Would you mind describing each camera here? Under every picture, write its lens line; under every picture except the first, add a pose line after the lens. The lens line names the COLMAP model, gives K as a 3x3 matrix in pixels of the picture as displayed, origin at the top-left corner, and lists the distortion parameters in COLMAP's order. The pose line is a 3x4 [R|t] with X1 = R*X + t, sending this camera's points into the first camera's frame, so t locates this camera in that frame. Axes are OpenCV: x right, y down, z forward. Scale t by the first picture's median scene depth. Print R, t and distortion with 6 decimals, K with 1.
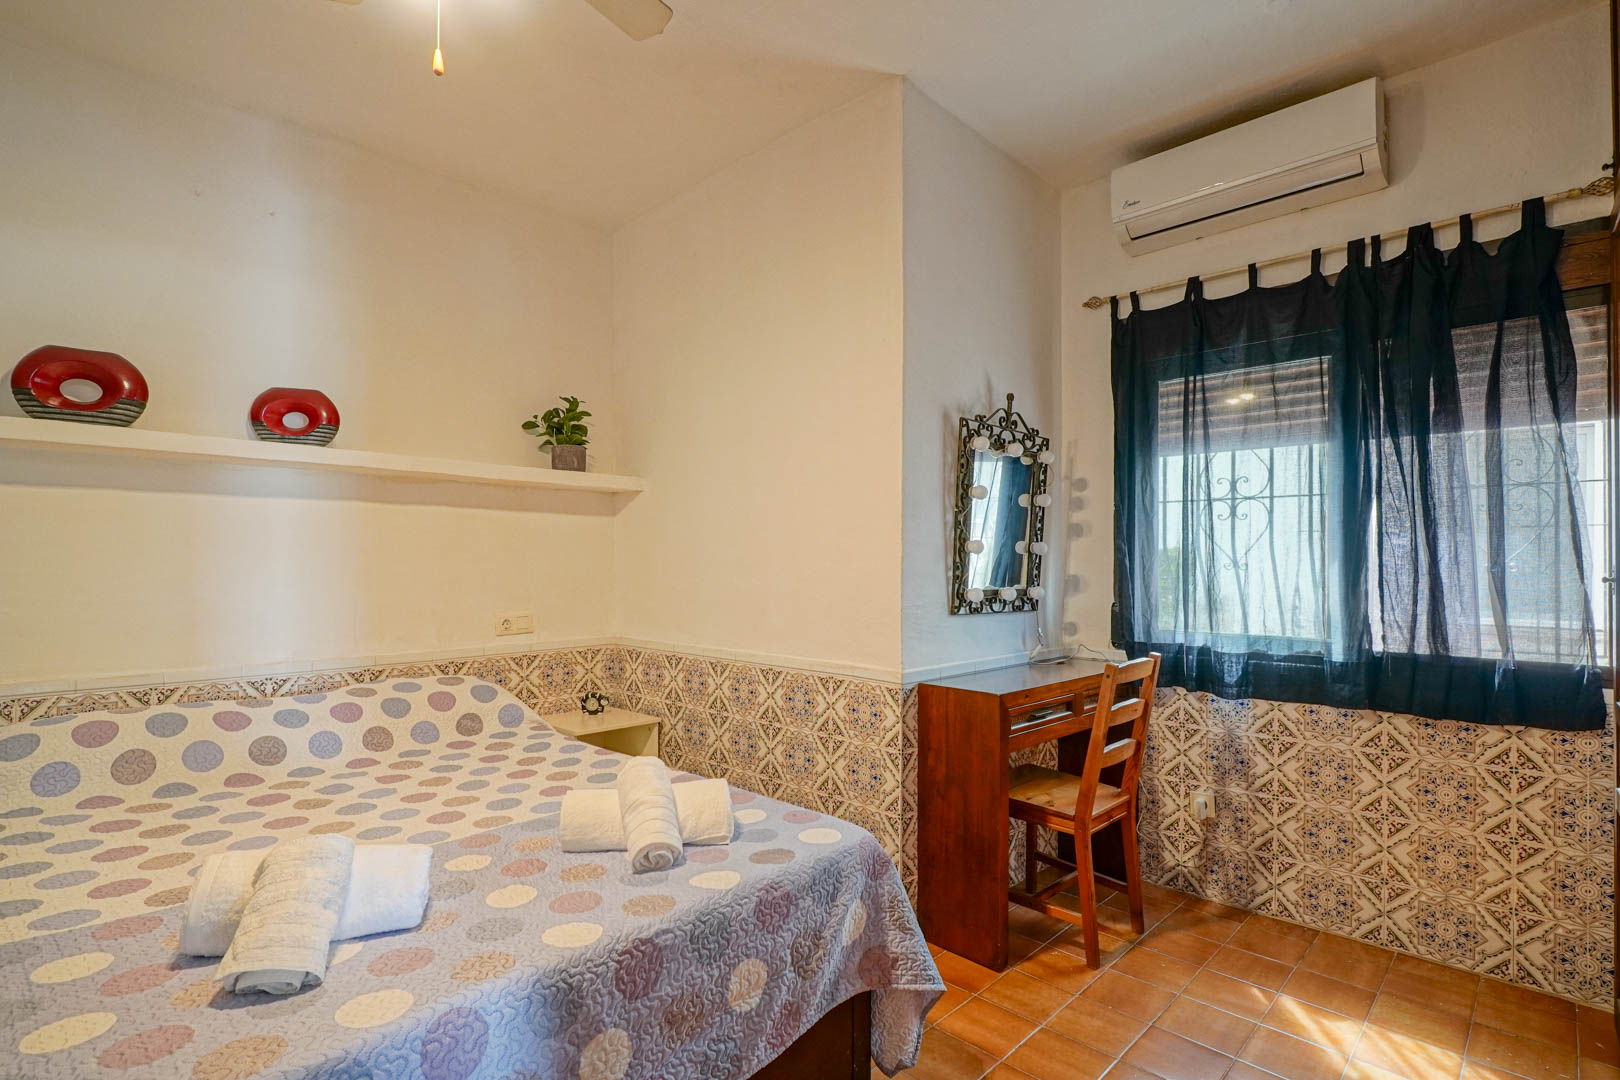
lens RADIAL K [[797.6, 0, 806.9], [0, 797.6, 569.4], [0, 0, 1]] dist [0.000555, 0.000153]
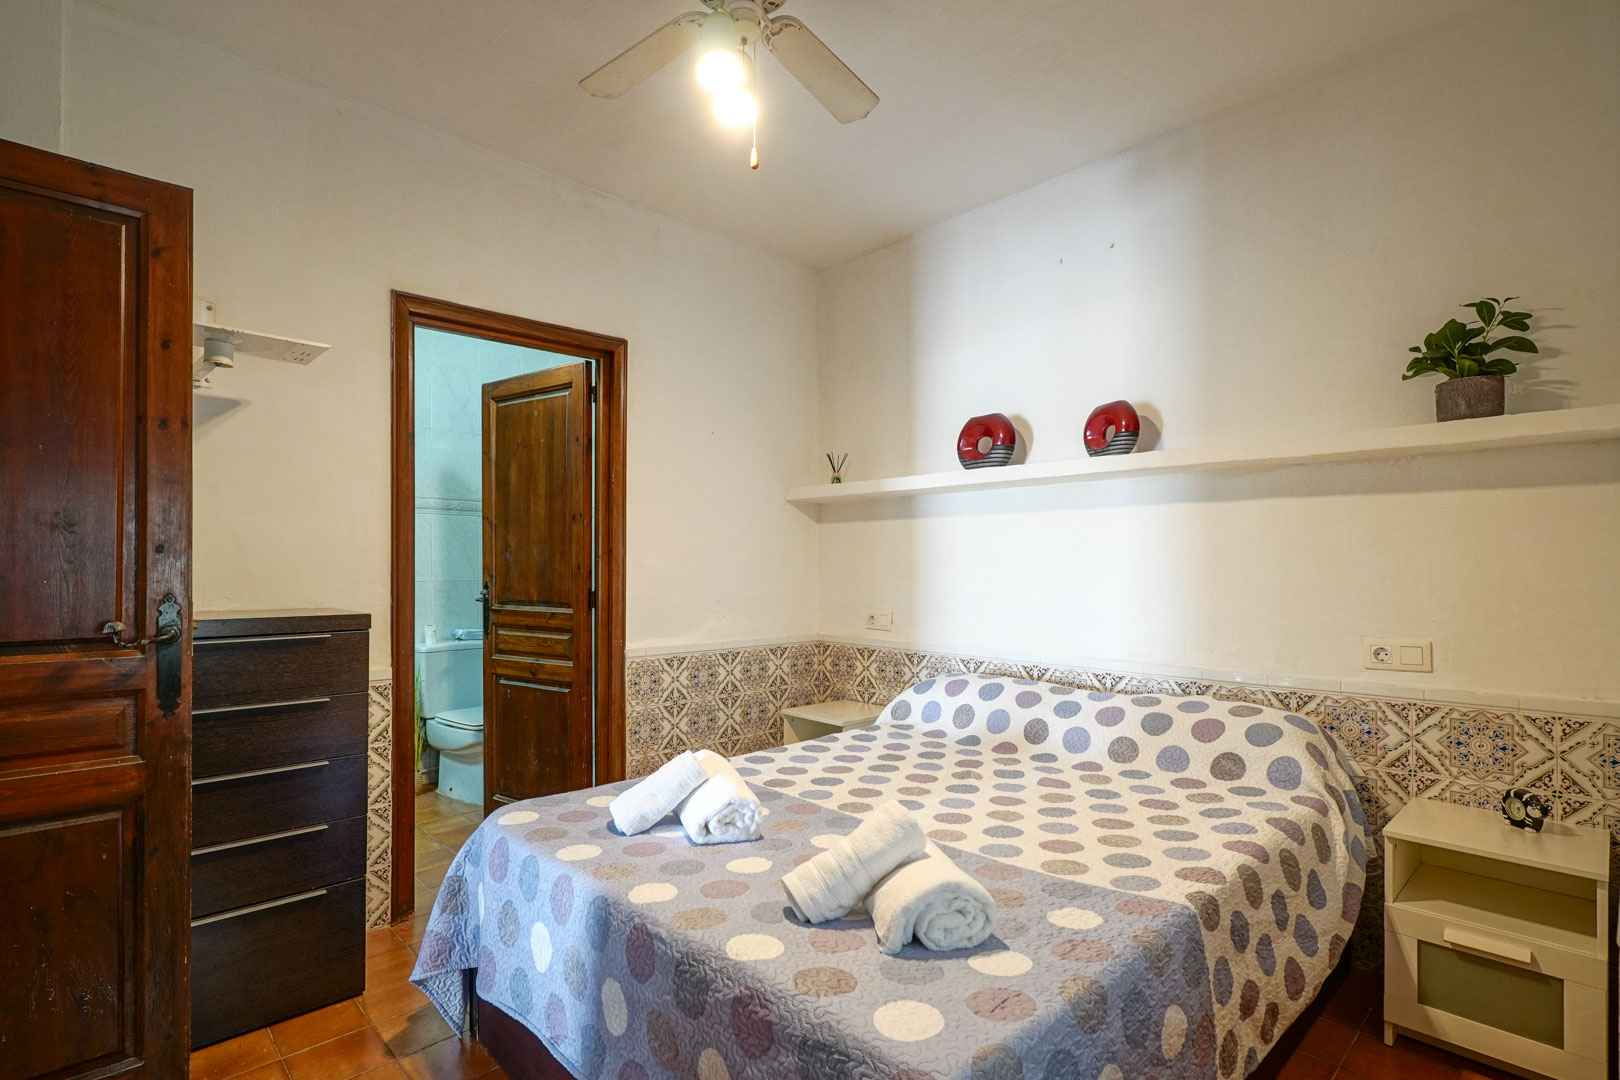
lens RADIAL K [[776.1, 0, 809.7], [0, 776.1, 565.5], [0, 0, 1]] dist [0.000354, 0.000060]
pose [[-0.047327, -0.004208, -0.998871, 0.436124], [-0.004976, 0.999980, -0.003977, -0.005927], [0.998867, 0.004782, -0.047347, 0.682919]]
